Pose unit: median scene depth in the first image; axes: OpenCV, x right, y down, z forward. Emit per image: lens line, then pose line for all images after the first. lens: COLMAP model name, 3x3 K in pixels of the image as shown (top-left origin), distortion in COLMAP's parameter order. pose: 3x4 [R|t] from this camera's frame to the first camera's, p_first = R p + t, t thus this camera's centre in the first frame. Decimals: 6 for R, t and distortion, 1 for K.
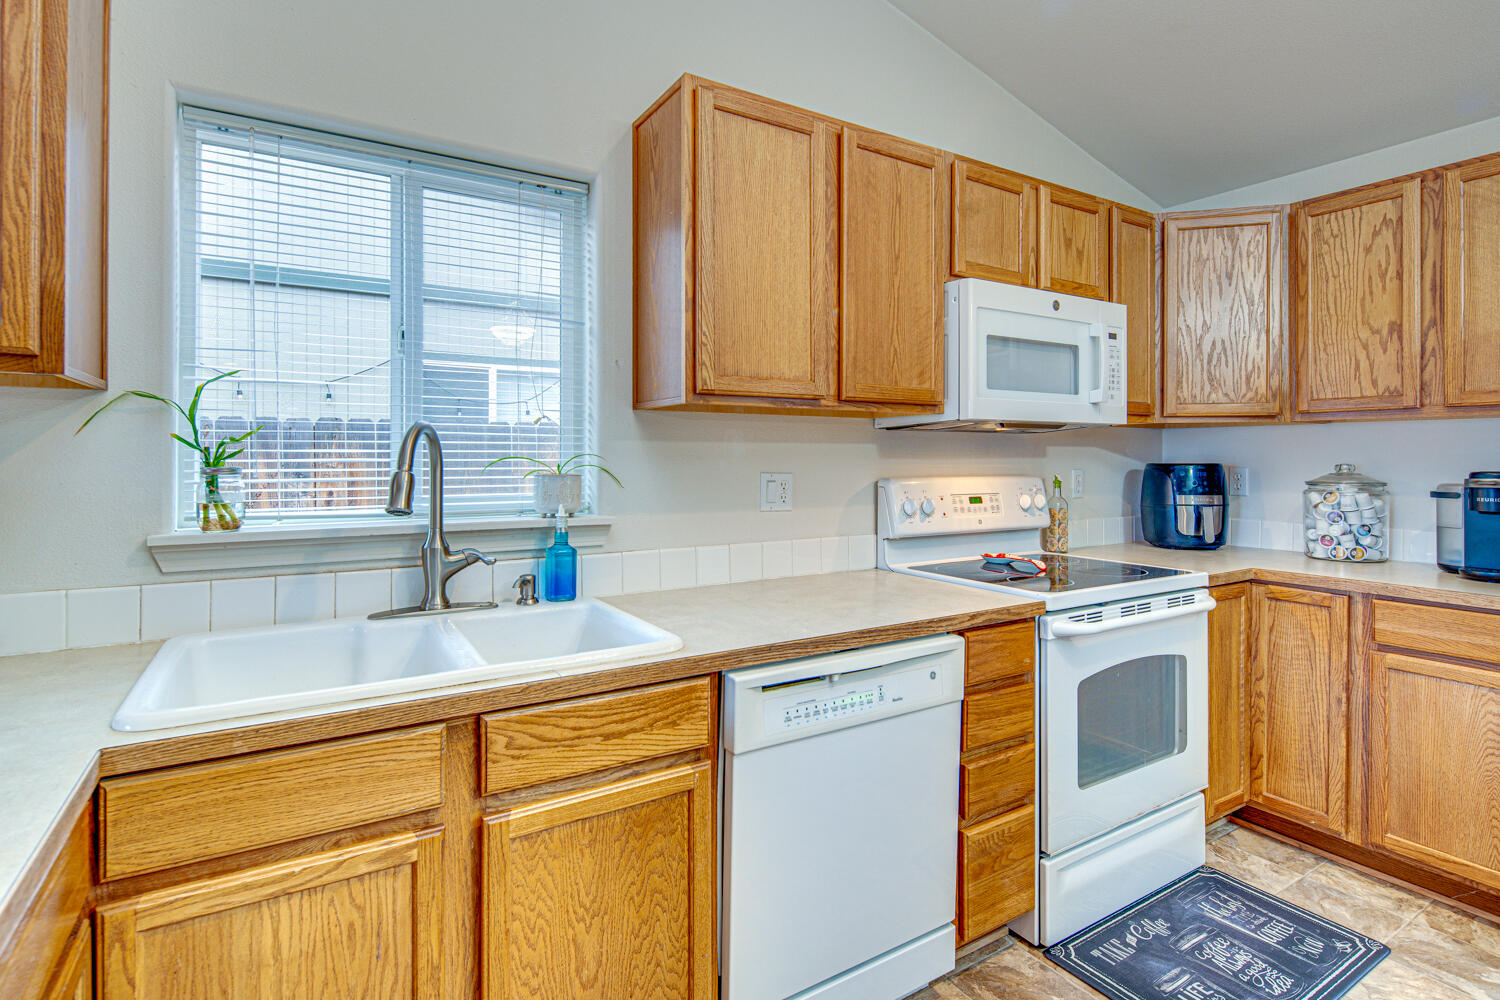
lens RADIAL K [[743.3, 0, 737.8], [0, 743.3, 452.7], [0, 0, 1]] dist [-0.000233, -0.000751]
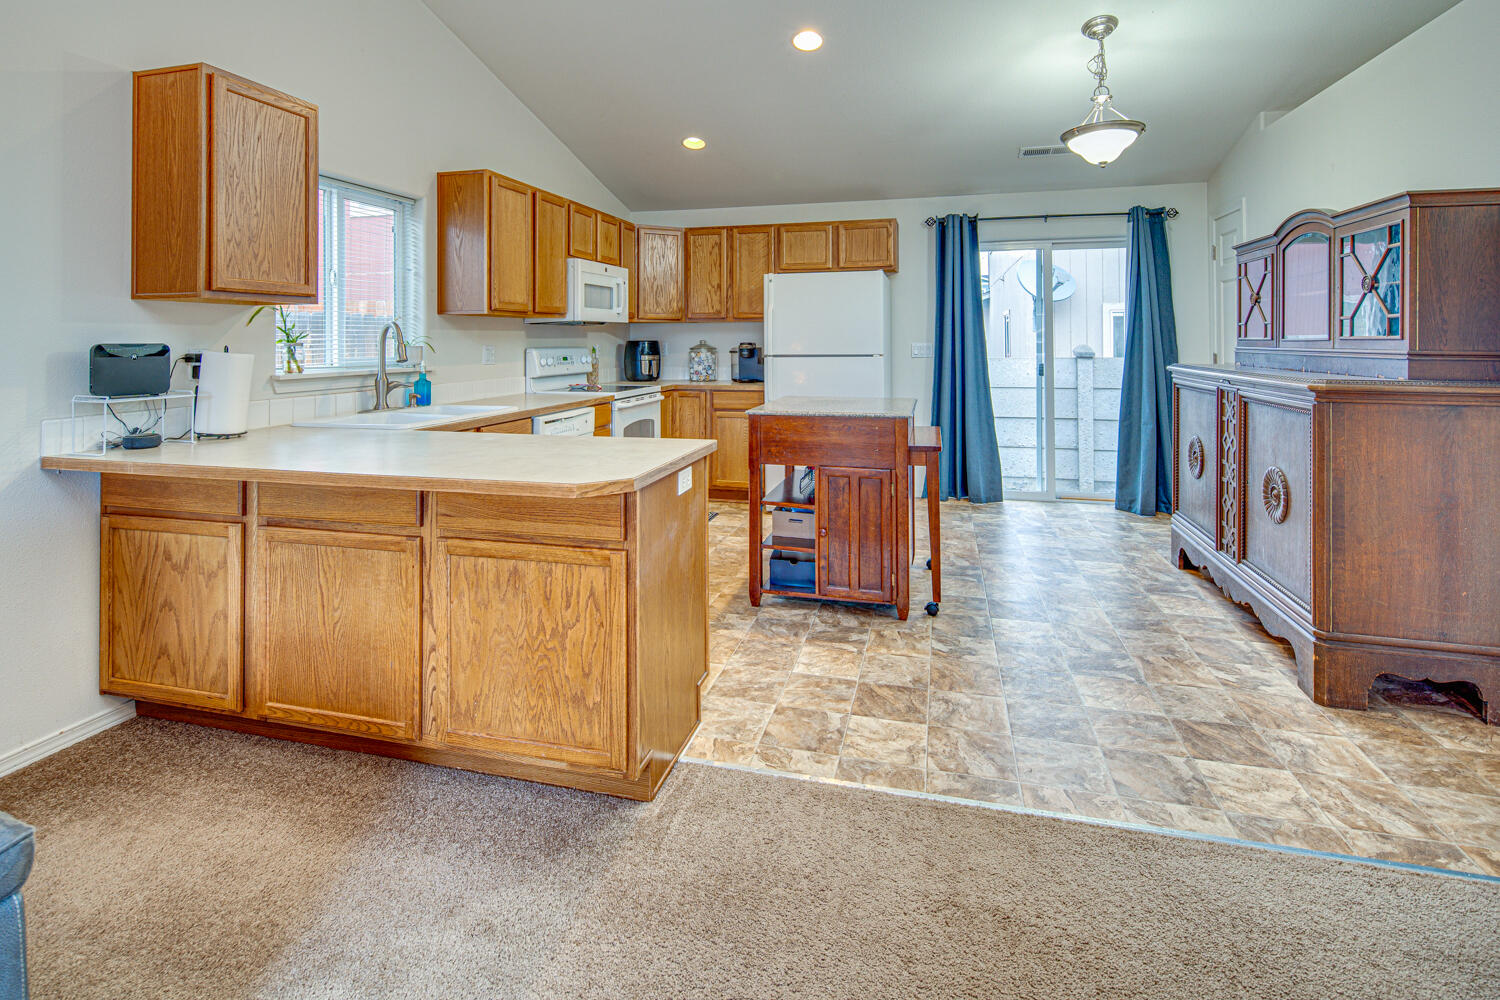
lens RADIAL K [[728.7, 0, 742.8], [0, 728.7, 341.7], [0, 0, 1]] dist [-0.000906, -0.000481]
pose [[0.724024, -0.005566, 0.689752, -0.894258], [-0.000876, 0.999959, 0.008989, -0.001734], [-0.689774, -0.007112, 0.723990, -0.992759]]
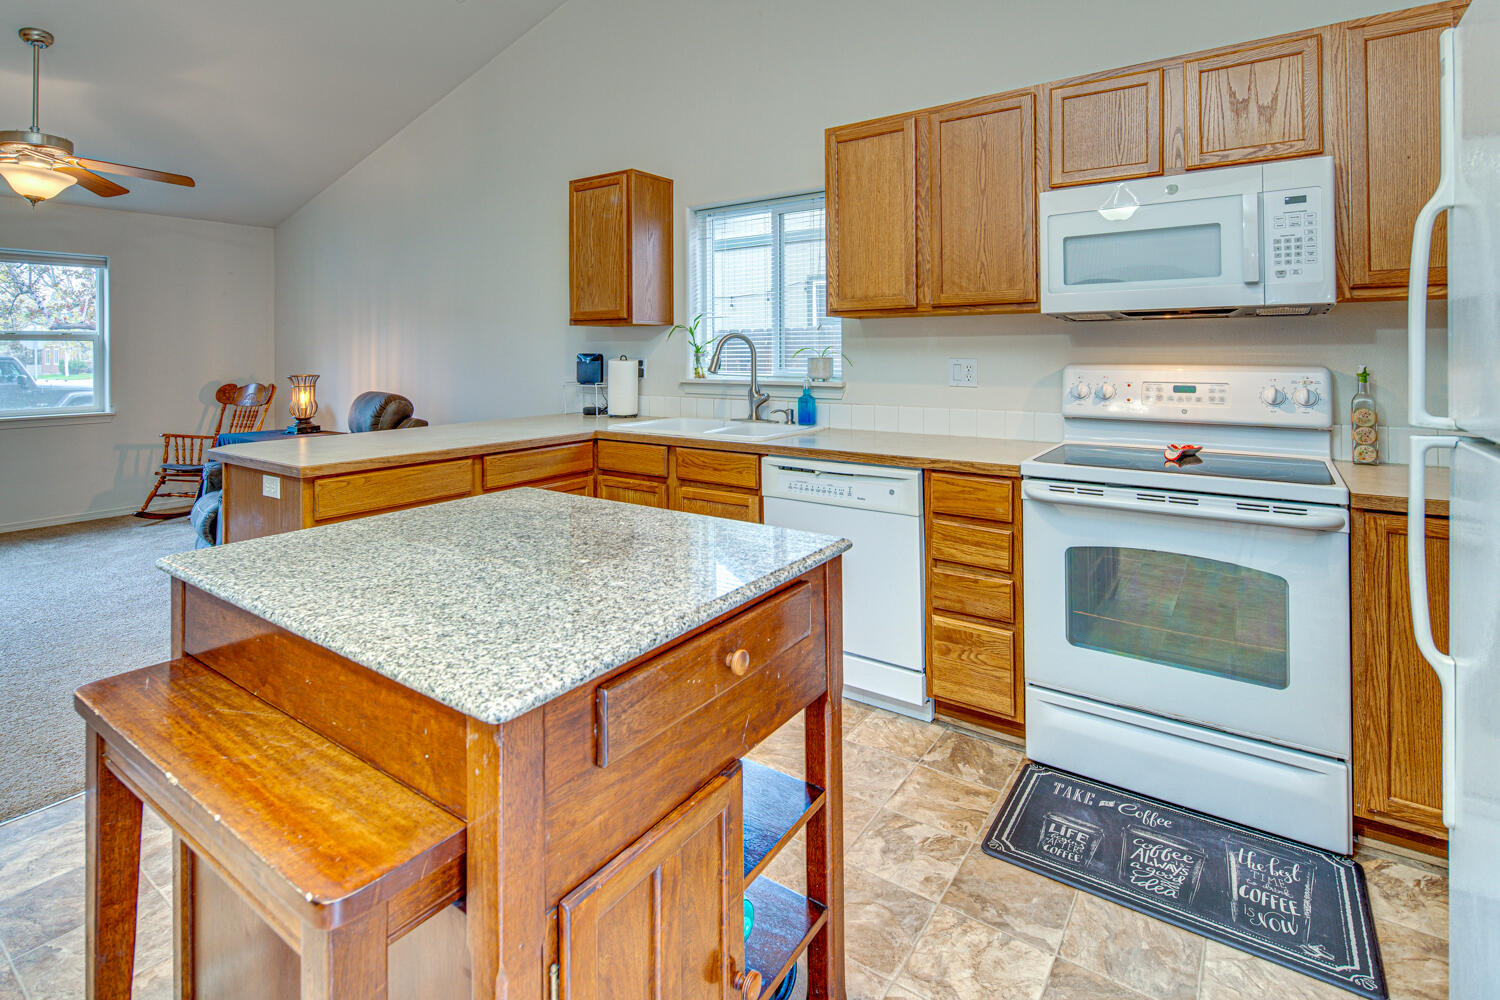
lens RADIAL K [[728.7, 0, 742.8], [0, 728.7, 341.7], [0, 0, 1]] dist [-0.000906, -0.000481]
pose [[0.398223, -0.014246, -0.917178, 1.220358], [0.010961, 0.999882, -0.010772, 0.007006], [0.917223, -0.005764, 0.398332, 0.114652]]
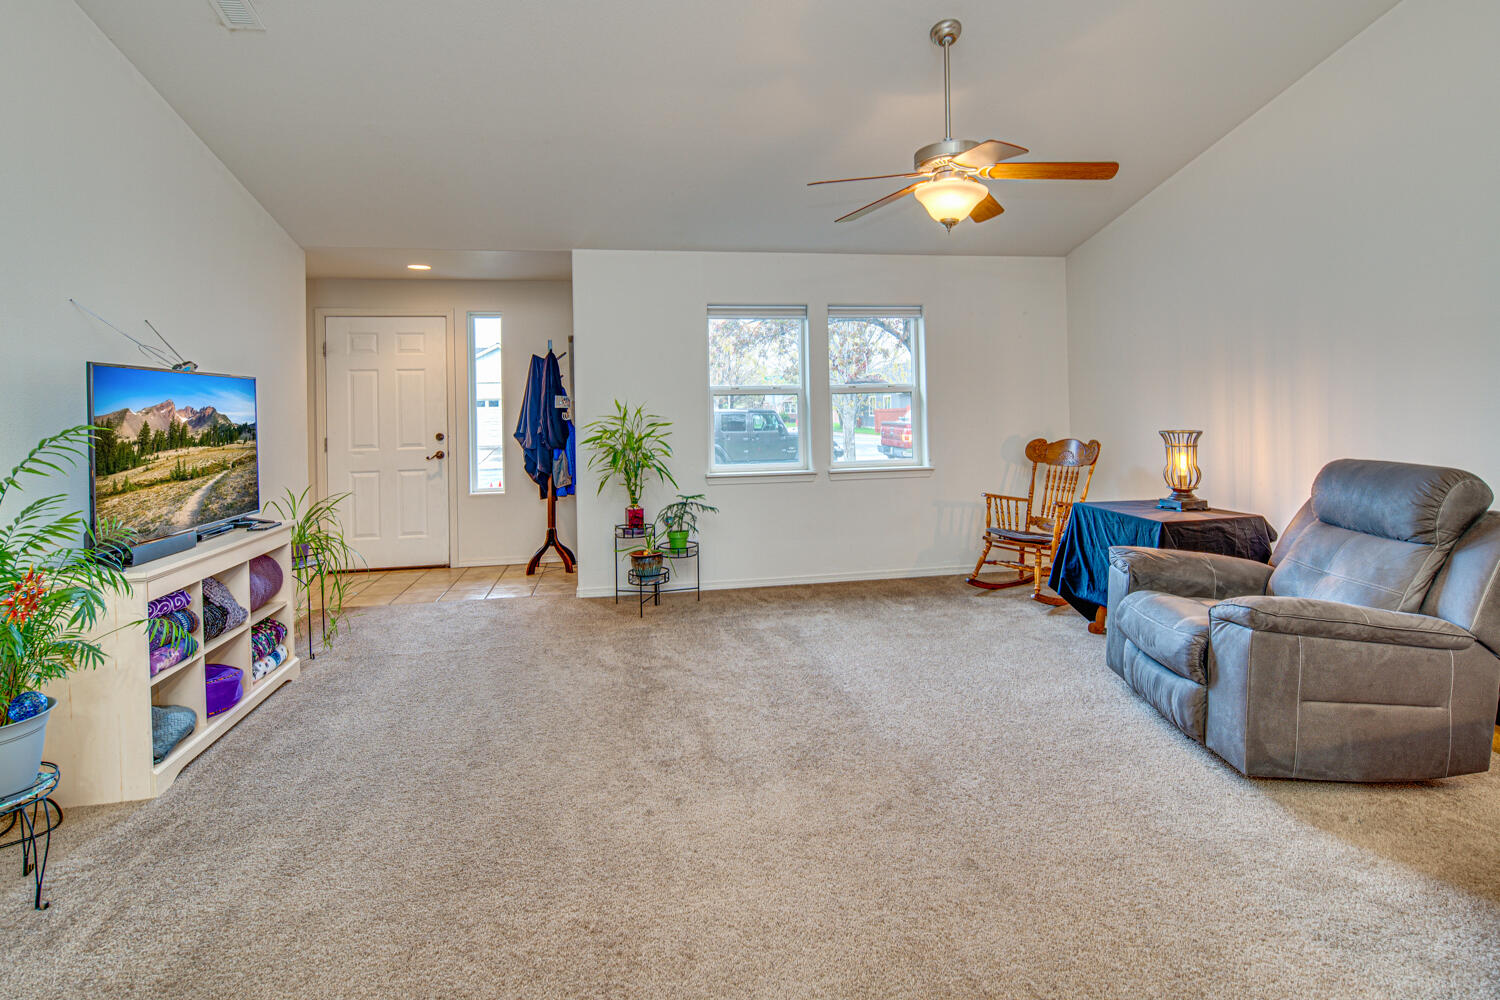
lens RADIAL K [[726.5, 0, 743.9], [0, 726.5, 405.2], [0, 0, 1]] dist [0.001244, 0.000070]
pose [[-0.368600, 0.001400, -0.929587, 0.433662], [0.025257, 0.999645, -0.008509, 0.000190], [0.929245, -0.026615, -0.368505, -0.638310]]
